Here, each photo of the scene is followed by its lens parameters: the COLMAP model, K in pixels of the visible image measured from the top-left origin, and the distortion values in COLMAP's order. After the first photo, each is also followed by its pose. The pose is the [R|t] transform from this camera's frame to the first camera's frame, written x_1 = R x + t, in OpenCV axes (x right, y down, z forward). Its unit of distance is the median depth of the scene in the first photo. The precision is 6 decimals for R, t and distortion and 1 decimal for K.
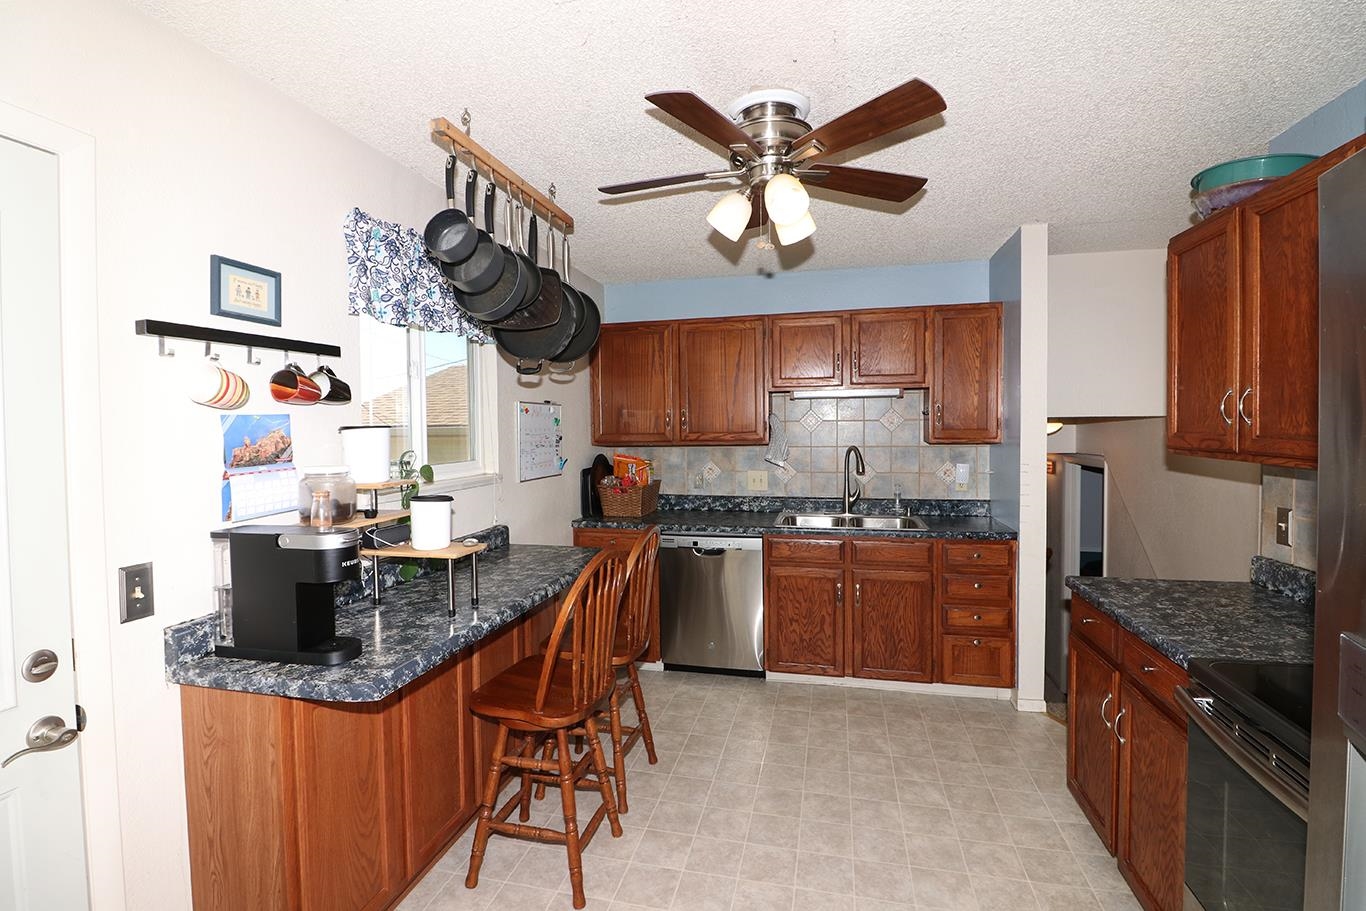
lens RADIAL K [[626.6, 0, 669.3], [0, 626.6, 444.6], [0, 0, 1]] dist [-0.000184, -0.008972]
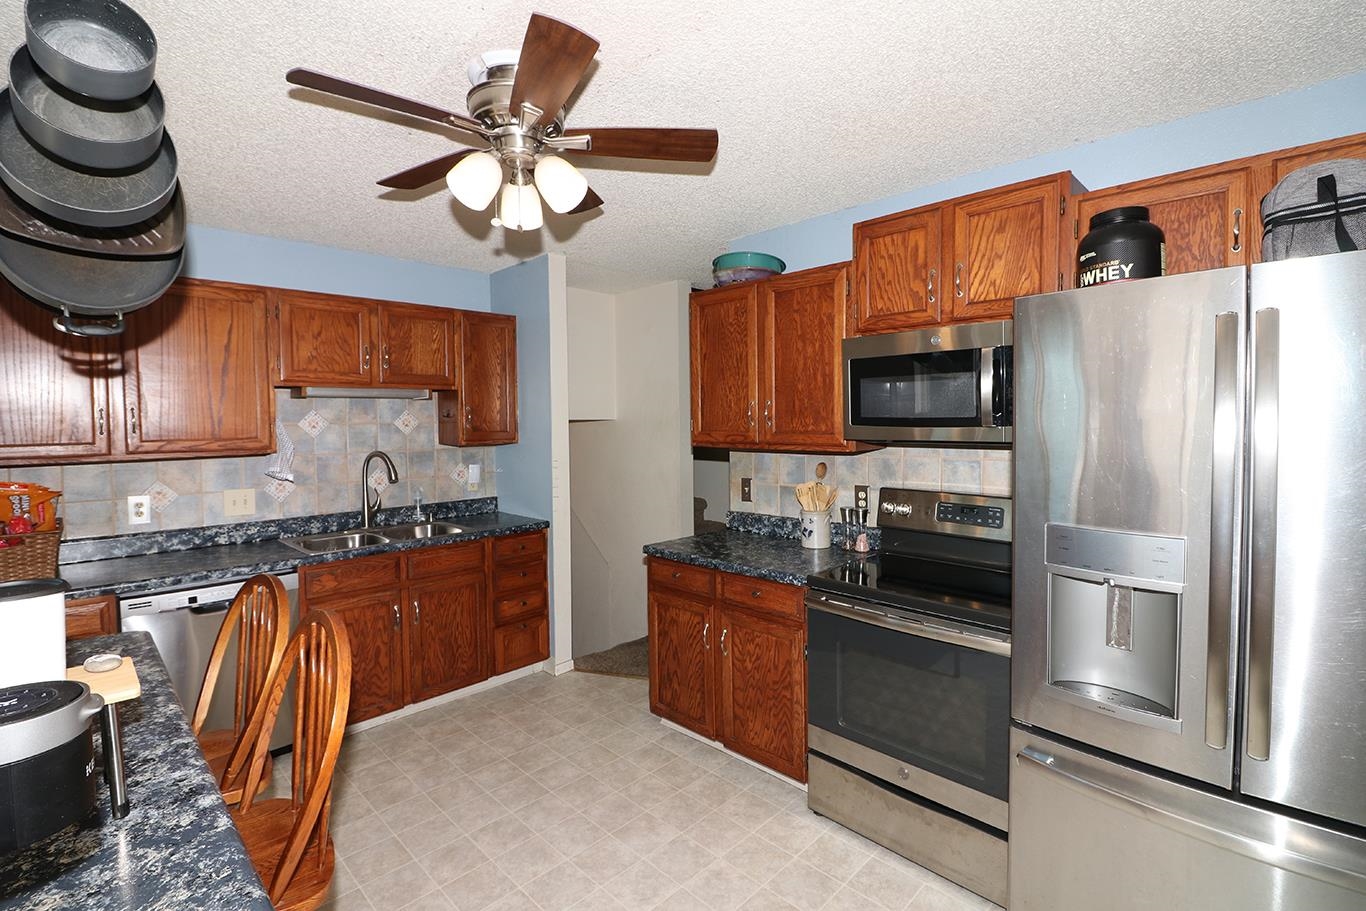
lens RADIAL K [[626.6, 0, 669.3], [0, 626.6, 444.6], [0, 0, 1]] dist [-0.000184, -0.008972]
pose [[0.528691, -0.028417, 0.848339, -0.282791], [0.033085, 0.999370, 0.012857, -0.005918], [-0.848169, 0.021270, 0.529298, 0.198555]]
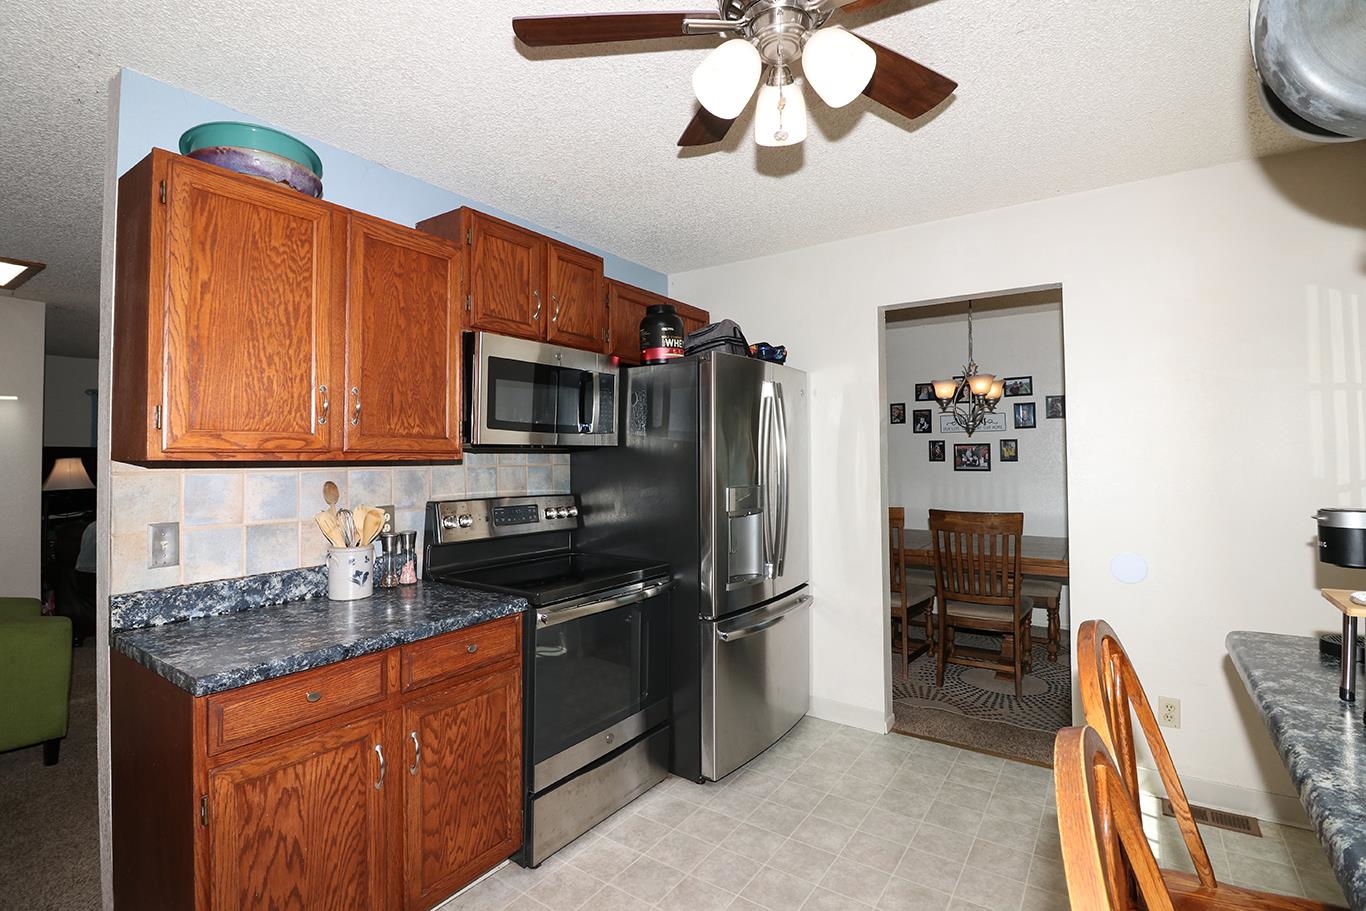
lens RADIAL K [[652.5, 0, 681.8], [0, 652.5, 442.1], [0, 0, 1]] dist [-0.000564, 0.000286]
pose [[-0.935788, 0.023235, 0.351797, 0.009187], [0.026257, 0.999648, 0.003822, 0.004590], [-0.351584, 0.012814, -0.936068, 0.962288]]
